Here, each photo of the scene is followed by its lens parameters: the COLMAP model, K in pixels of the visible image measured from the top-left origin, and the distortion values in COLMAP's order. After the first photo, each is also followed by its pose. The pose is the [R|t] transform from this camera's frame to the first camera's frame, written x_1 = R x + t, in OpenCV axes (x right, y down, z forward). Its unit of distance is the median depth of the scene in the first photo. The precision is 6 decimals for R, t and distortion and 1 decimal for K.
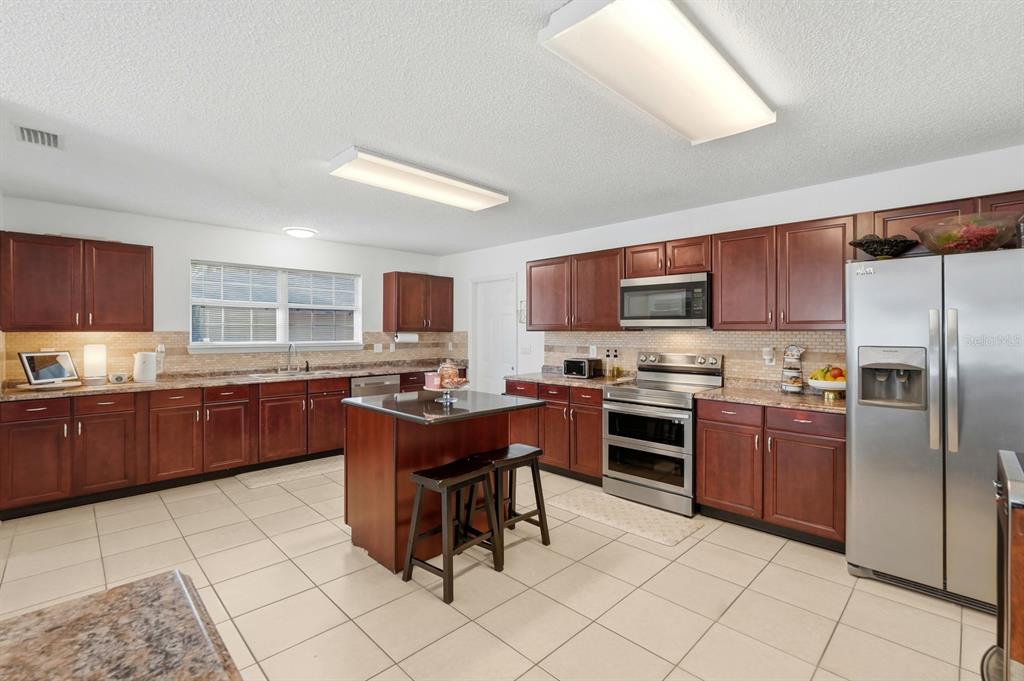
lens RADIAL K [[458.3, 0, 511.6], [0, 458.3, 332.7], [0, 0, 1]] dist [-0.003888, 0.000224]
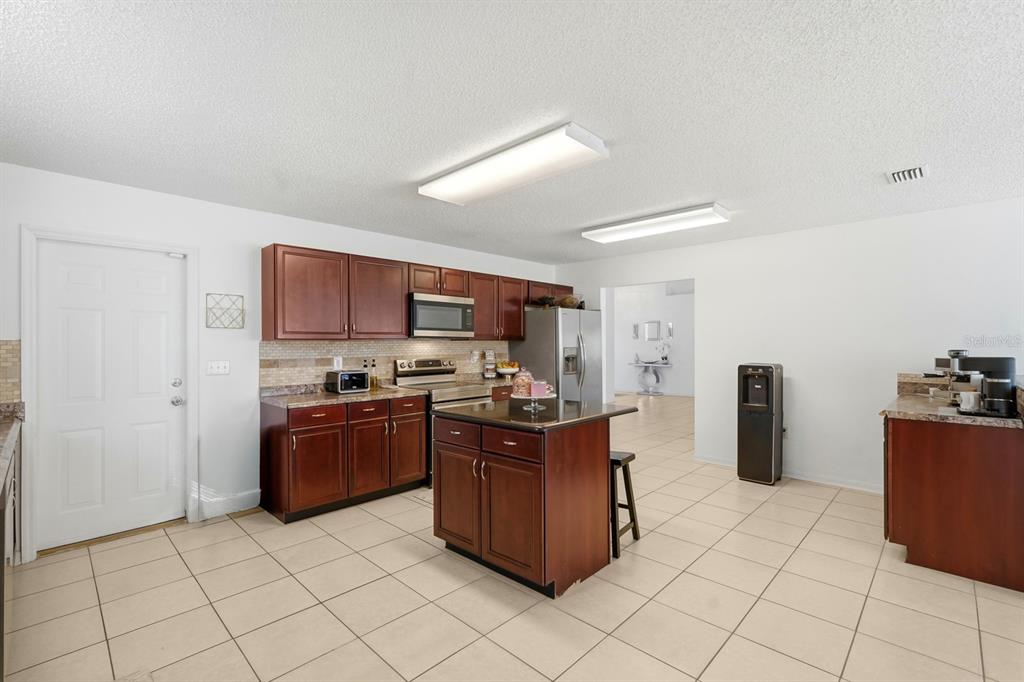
lens RADIAL K [[458.3, 0, 513.5], [0, 458.3, 346.5], [0, 0, 1]] dist [-0.003888, 0.000224]
pose [[-0.022937, -0.006375, 0.999717, -0.775330], [0.008389, 0.999943, 0.006569, 0.005669], [-0.999702, 0.008537, -0.022882, 0.721451]]
